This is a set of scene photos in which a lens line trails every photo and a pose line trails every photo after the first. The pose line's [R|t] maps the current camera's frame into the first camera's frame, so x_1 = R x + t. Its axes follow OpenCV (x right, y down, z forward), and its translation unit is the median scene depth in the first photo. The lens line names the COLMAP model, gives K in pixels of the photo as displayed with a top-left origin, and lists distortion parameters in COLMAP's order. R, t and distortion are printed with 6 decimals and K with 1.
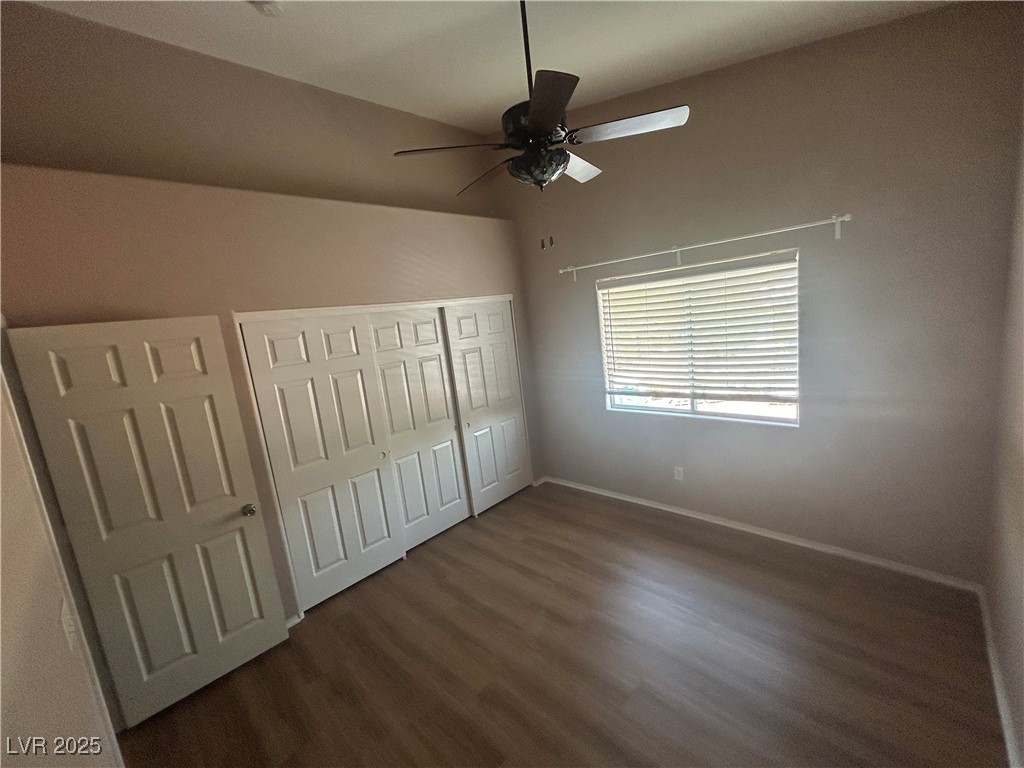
lens RADIAL K [[413.0, 0, 515.0], [0, 413.0, 380.6], [0, 0, 1]] dist [0.001082, 0.000157]
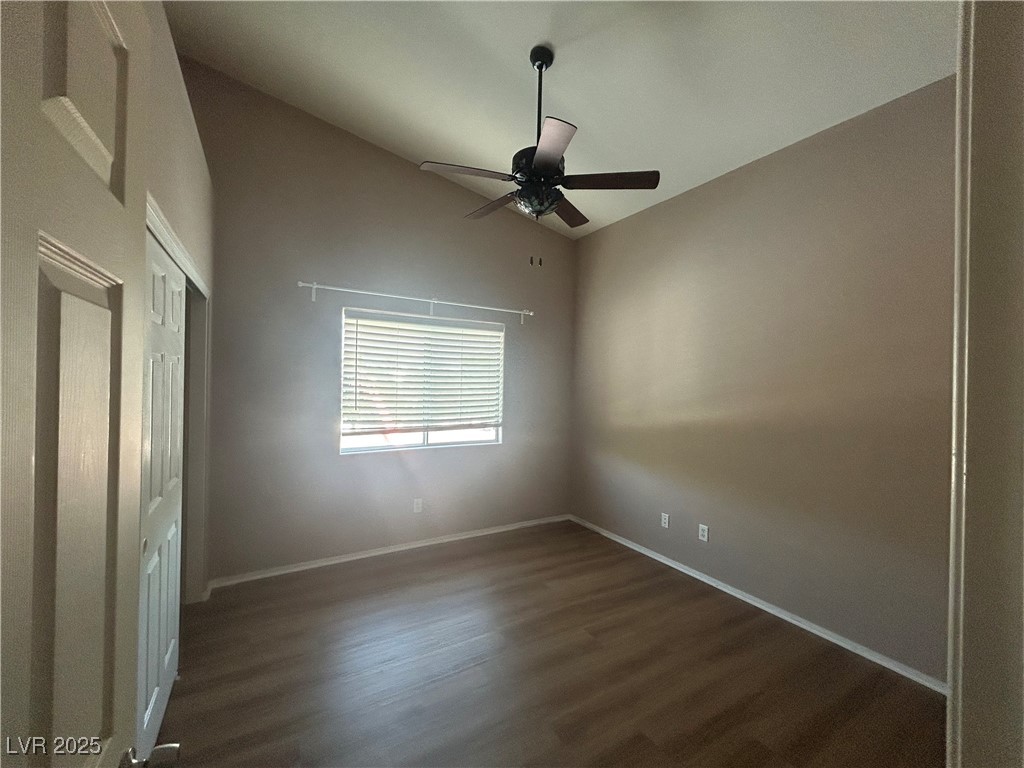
lens RADIAL K [[413.0, 0, 508.5], [0, 413.0, 382.5], [0, 0, 1]] dist [0.001082, 0.000157]
pose [[0.264570, 0.113859, 0.957621, -0.754025], [0.106002, 0.983555, -0.146229, 0.123491], [-0.958523, 0.140197, 0.248150, 0.609029]]
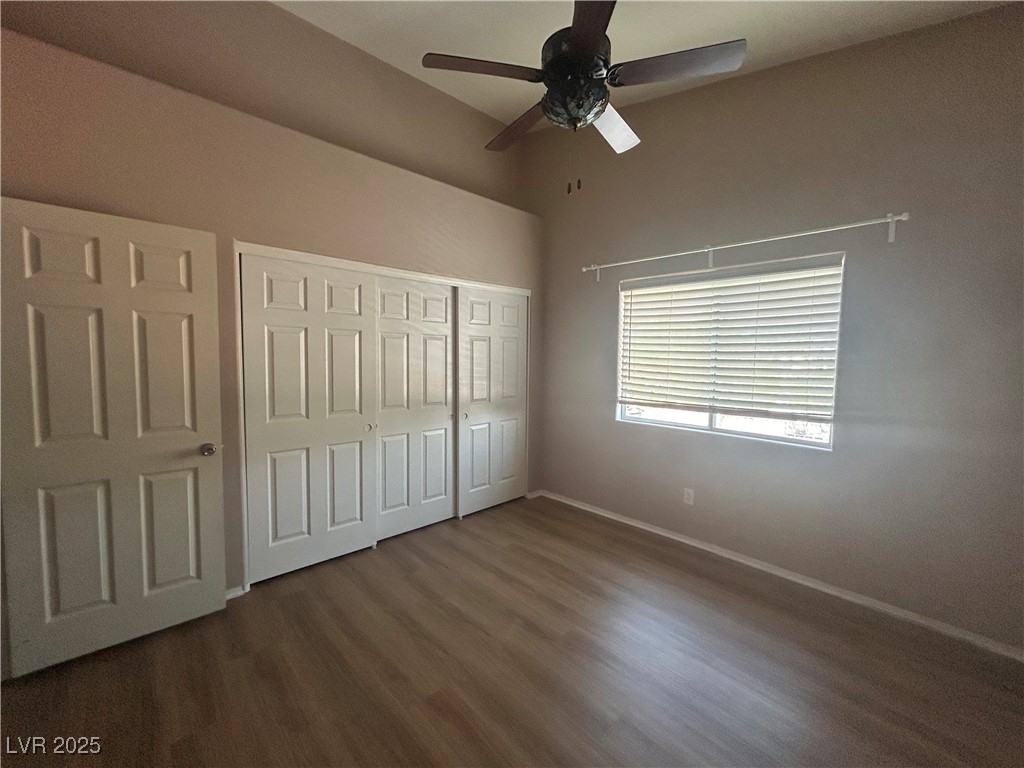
lens RADIAL K [[413.0, 0, 514.9], [0, 413.0, 381.0], [0, 0, 1]] dist [0.001082, 0.000157]
pose [[0.991147, 0.128321, -0.034074, 0.024941], [-0.130969, 0.987073, -0.092377, 0.141715], [0.021779, 0.096022, 0.995141, 0.093185]]
